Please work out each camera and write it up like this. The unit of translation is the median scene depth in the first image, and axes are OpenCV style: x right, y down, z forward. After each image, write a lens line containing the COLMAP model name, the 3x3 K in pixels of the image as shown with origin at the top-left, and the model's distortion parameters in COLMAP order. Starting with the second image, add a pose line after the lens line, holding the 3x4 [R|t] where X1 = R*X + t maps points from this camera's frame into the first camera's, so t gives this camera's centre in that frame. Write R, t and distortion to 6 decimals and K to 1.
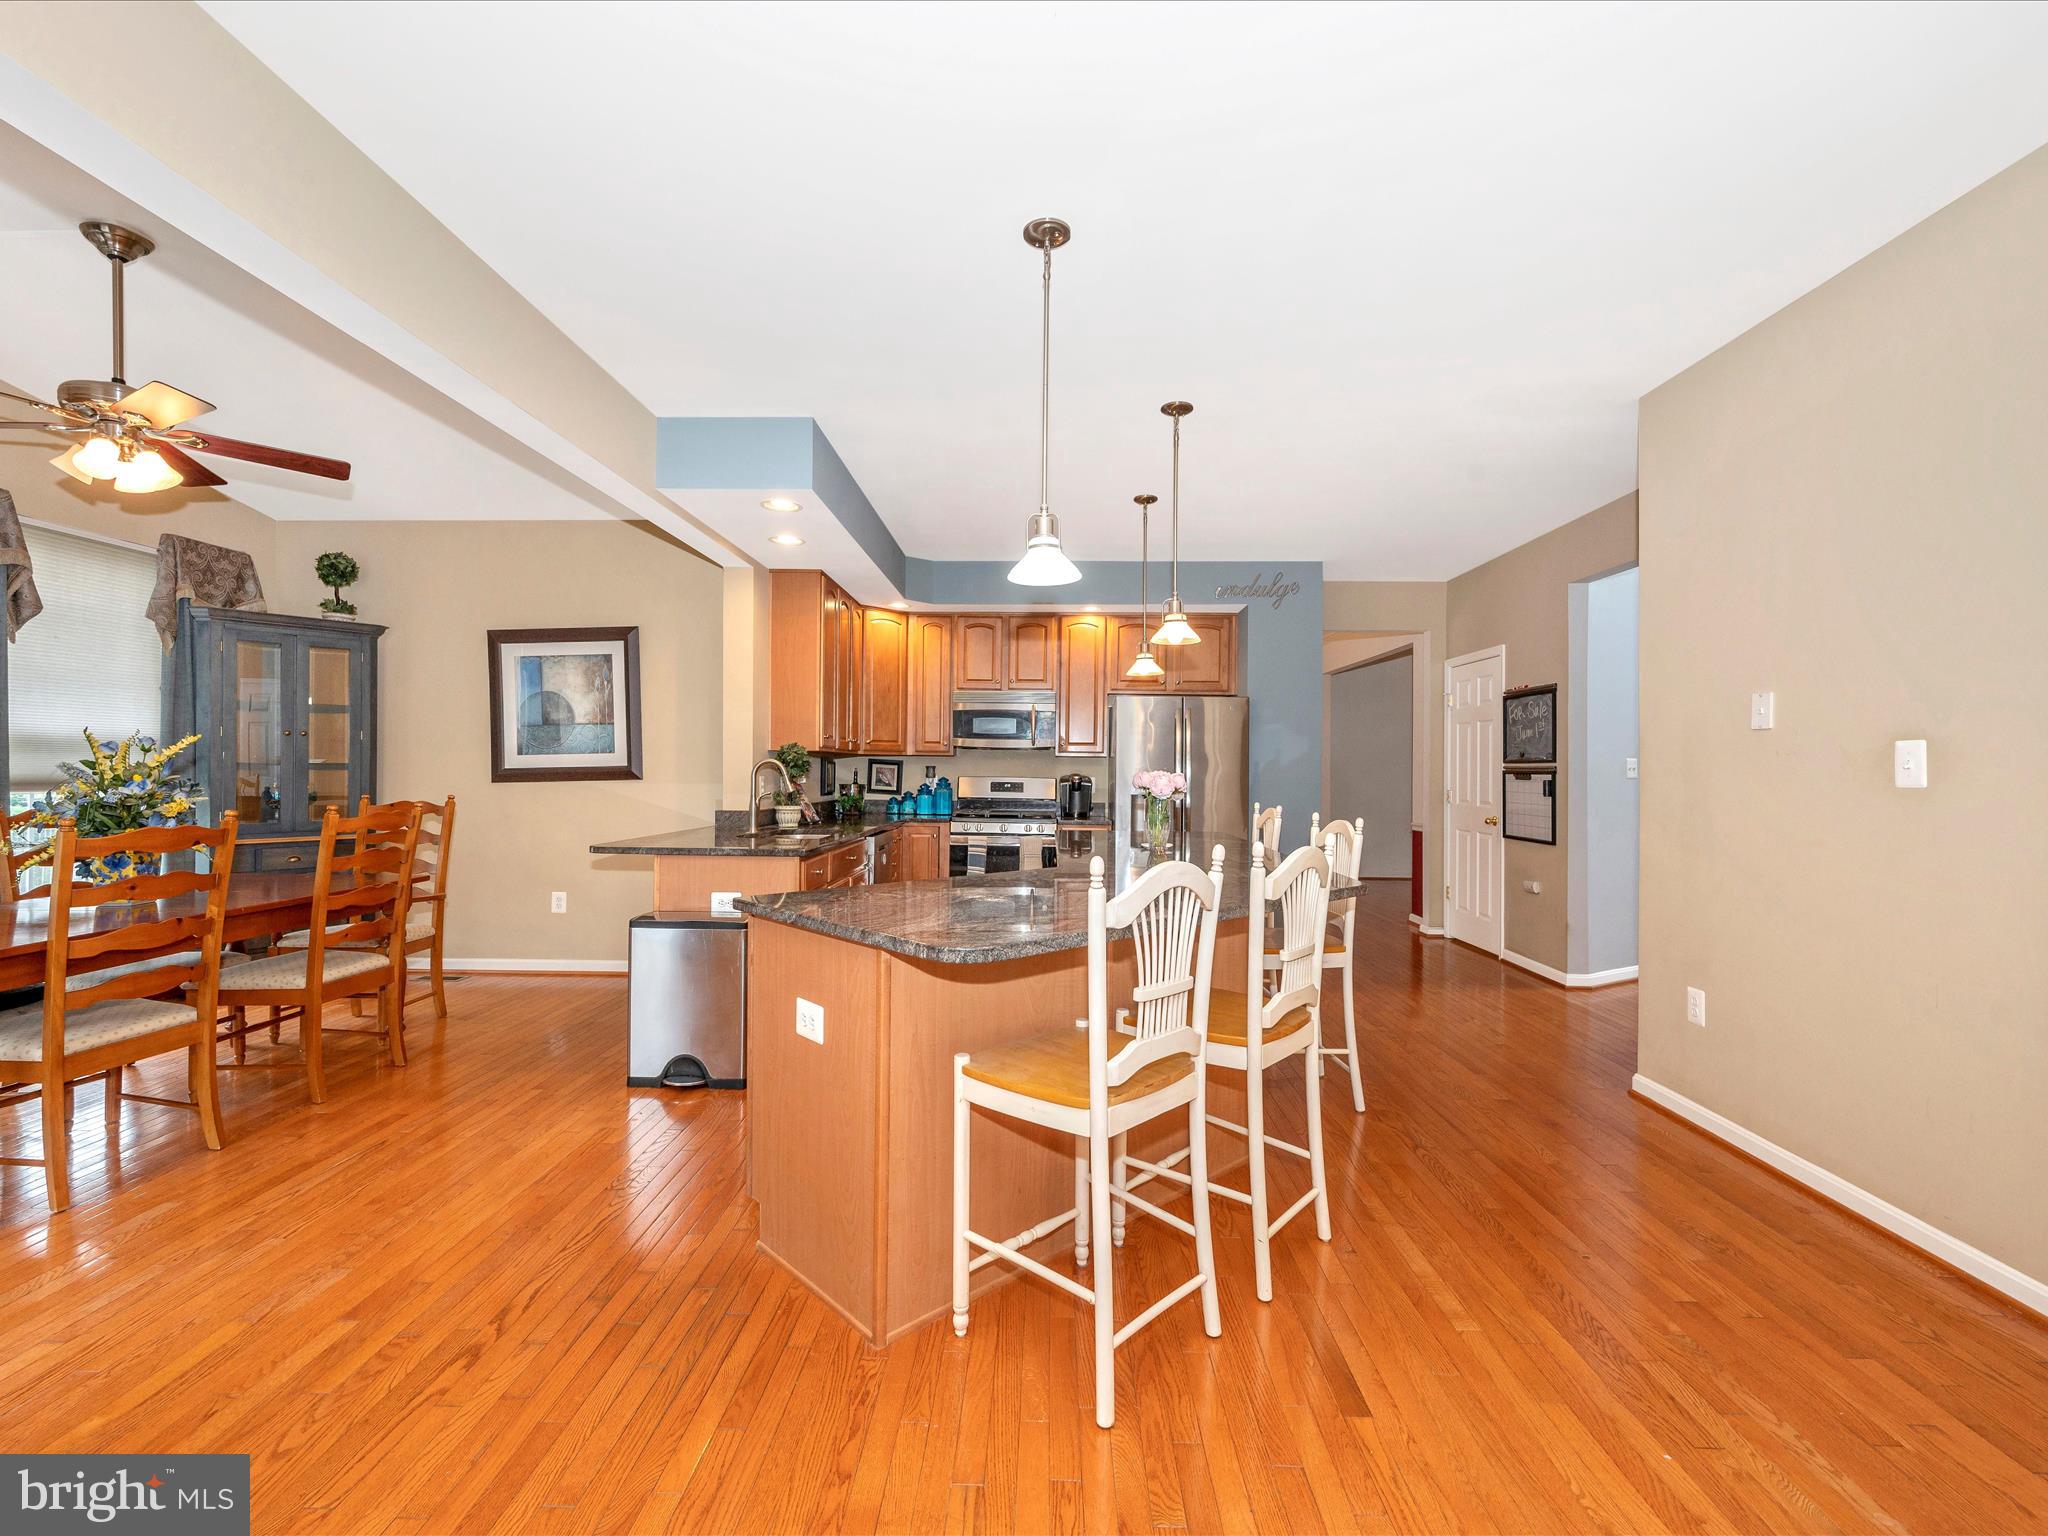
lens RADIAL K [[930.5, 0, 1022.2], [0, 930.5, 775.7], [0, 0, 1]] dist [-0.000305, -0.000102]
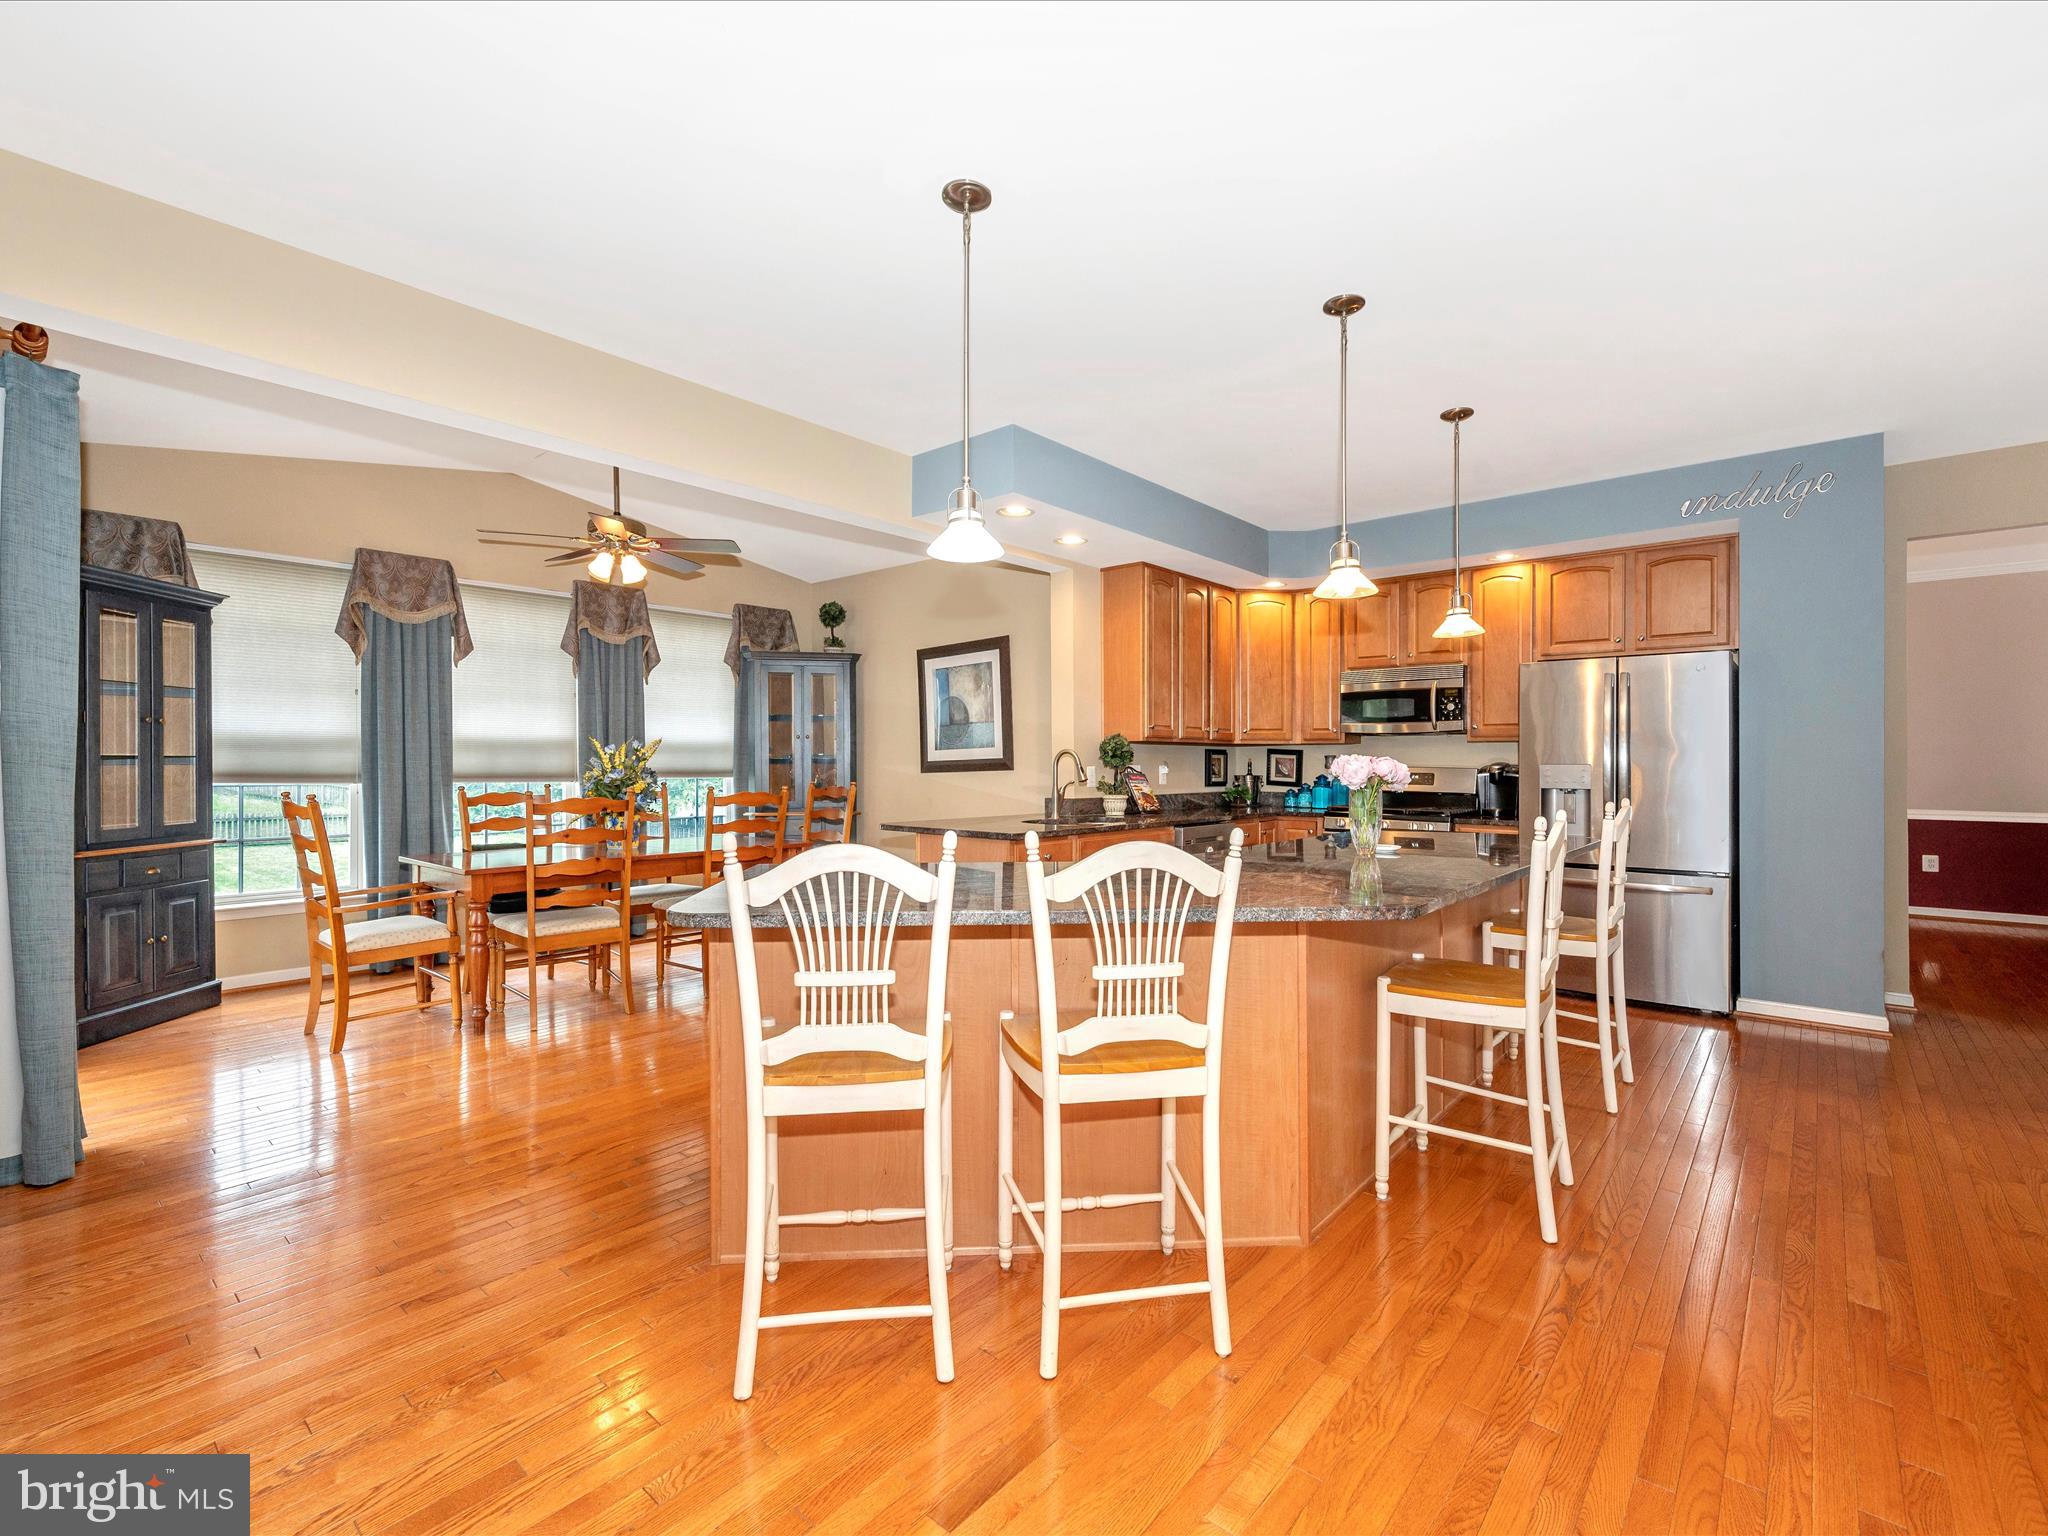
lens RADIAL K [[930.5, 0, 1022.2], [0, 930.5, 775.7], [0, 0, 1]] dist [-0.000305, -0.000102]
pose [[0.767278, 0.000214, -0.641315, 0.329377], [0.003067, 0.999987, 0.004004, 0.006391], [0.641308, -0.005039, 0.767267, 0.141862]]
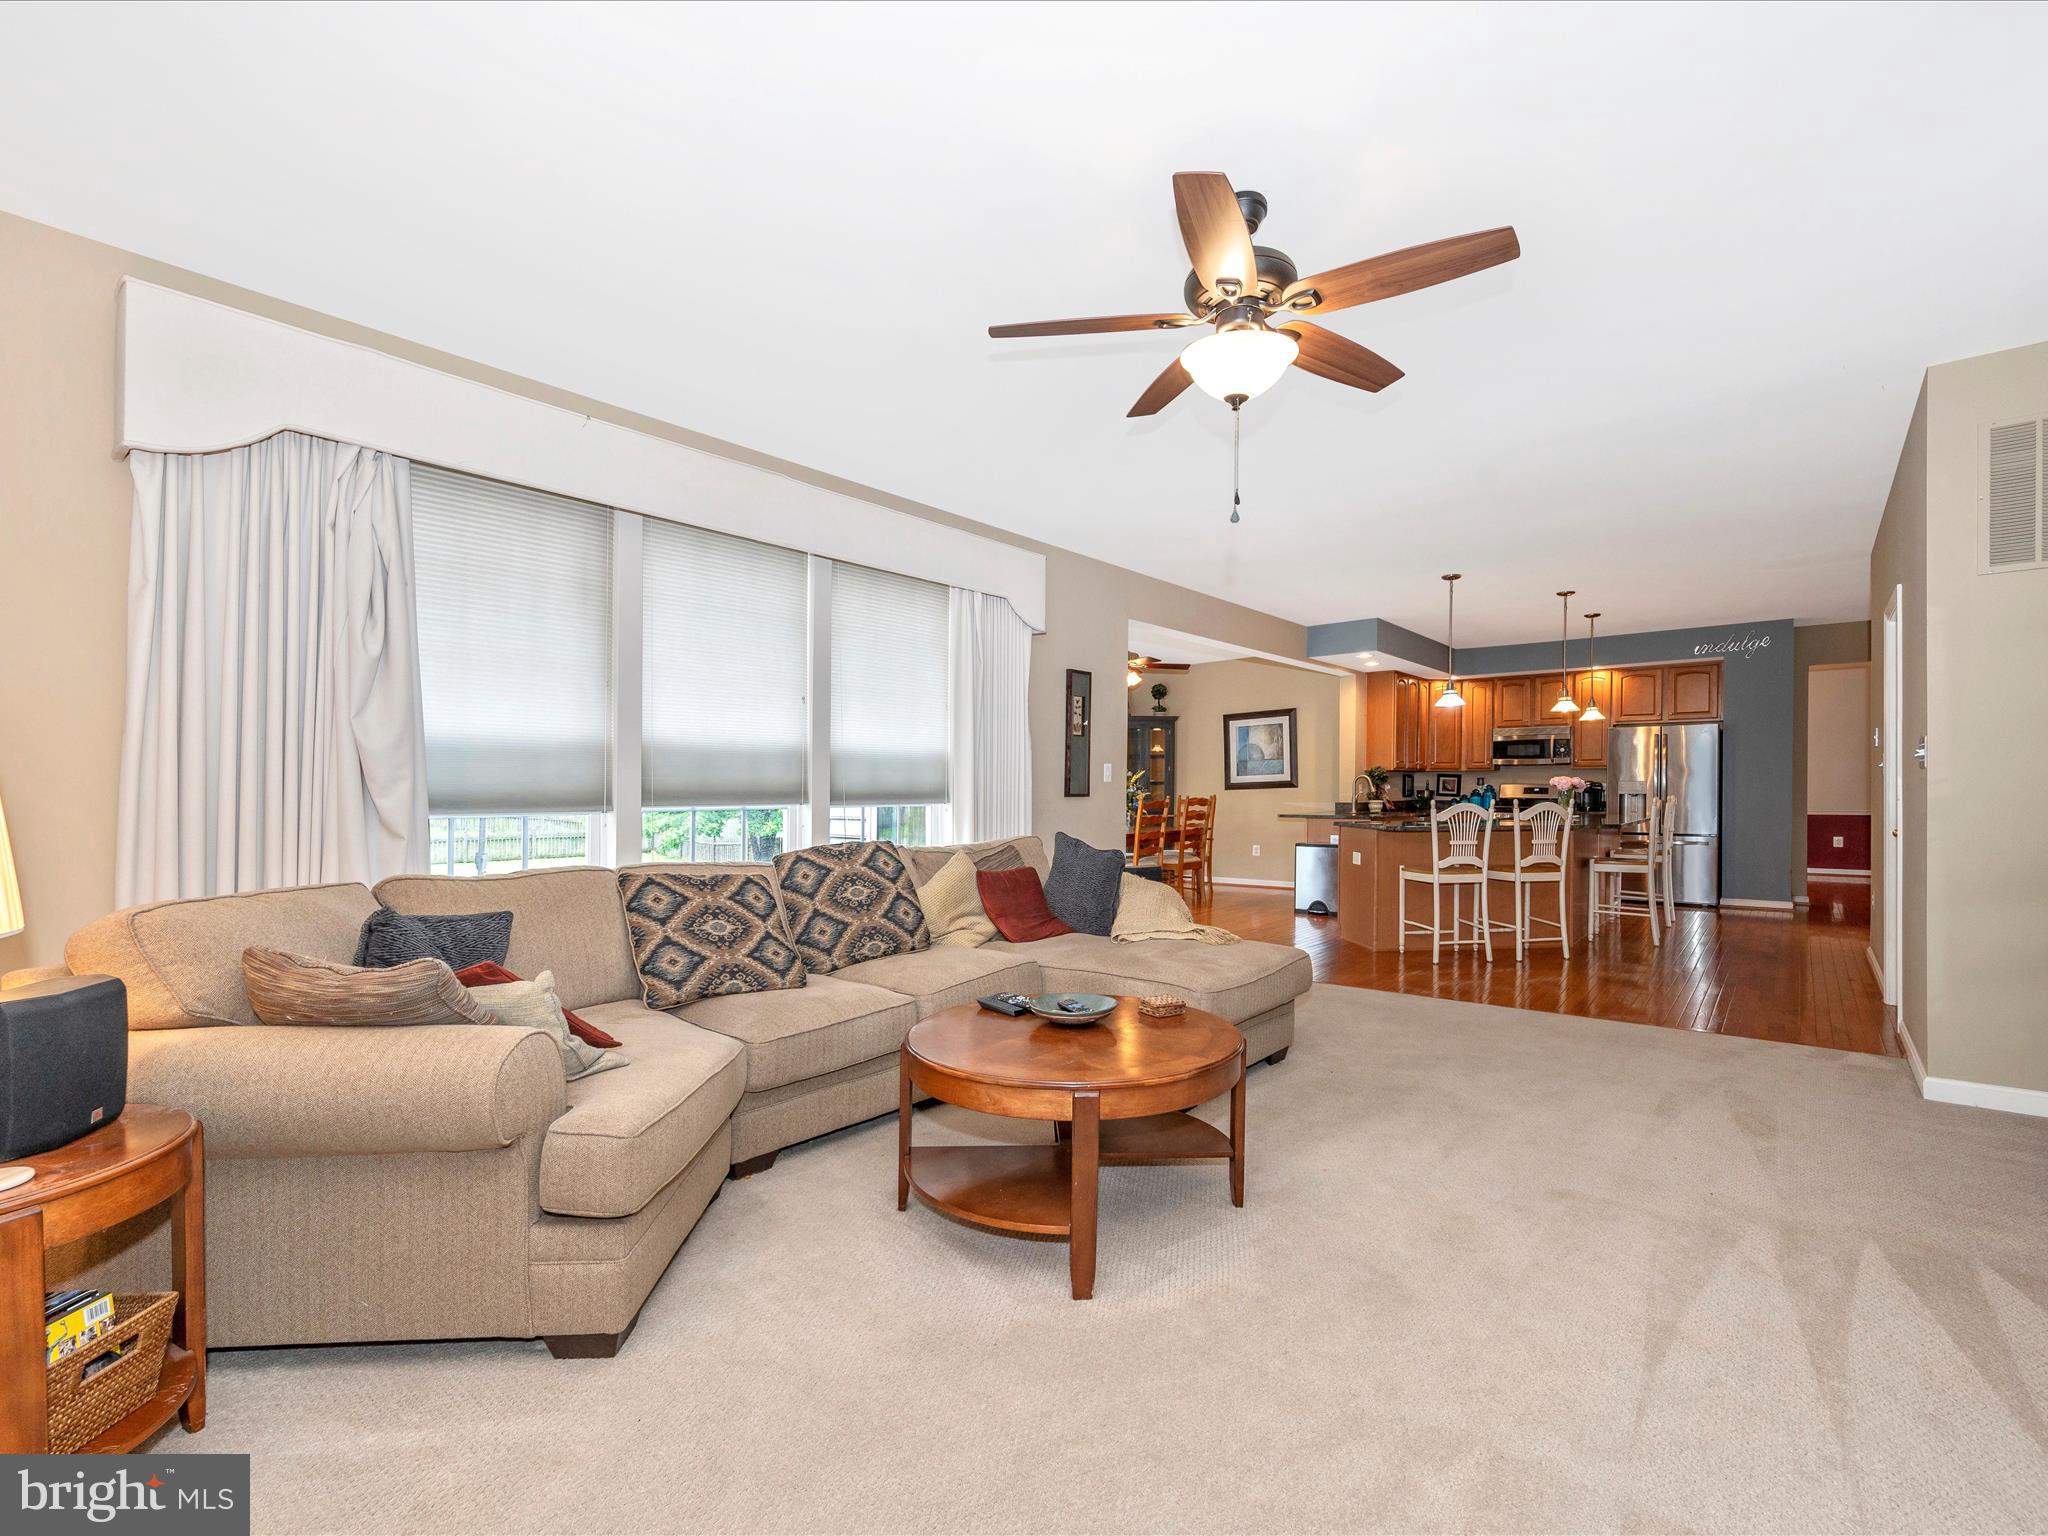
lens RADIAL K [[968.0, 0, 978.0], [0, 968.0, 826.1], [0, 0, 1]] dist [-0.002677, -0.000649]
pose [[0.769335, 0.011904, -0.638734, 0.367340], [0.008533, 0.999546, 0.028907, 0.020786], [0.638788, -0.027689, 0.768884, -0.978711]]
